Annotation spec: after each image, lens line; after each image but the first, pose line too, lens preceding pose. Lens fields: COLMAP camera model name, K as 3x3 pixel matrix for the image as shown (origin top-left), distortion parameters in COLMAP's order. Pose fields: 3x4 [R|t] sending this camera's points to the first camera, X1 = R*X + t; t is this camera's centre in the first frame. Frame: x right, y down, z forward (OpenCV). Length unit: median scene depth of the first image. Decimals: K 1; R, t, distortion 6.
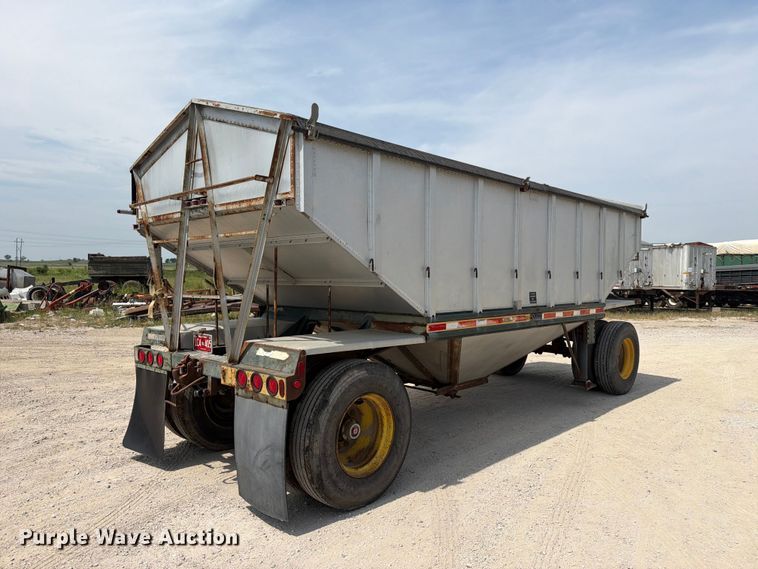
lens RADIAL K [[520.0, 0, 379.0], [0, 520.0, 284.5], [0, 0, 1]] dist [0.057513, -0.065714]
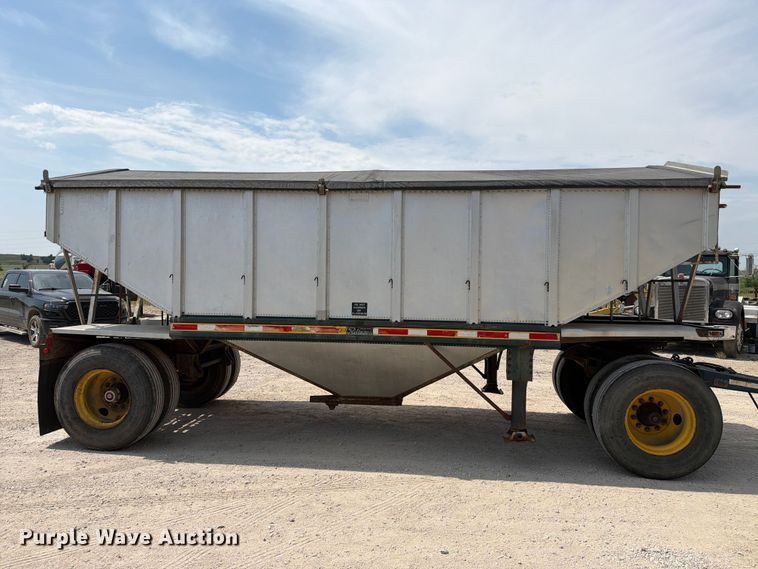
lens RADIAL K [[520.0, 0, 379.0], [0, 520.0, 284.5], [0, 0, 1]] dist [0.057513, -0.065714]
pose [[0.612497, 0.002980, -0.790467, 1.489911], [-0.021527, 0.999685, -0.012912, -0.007877], [0.790179, 0.024925, 0.612369, 0.714955]]
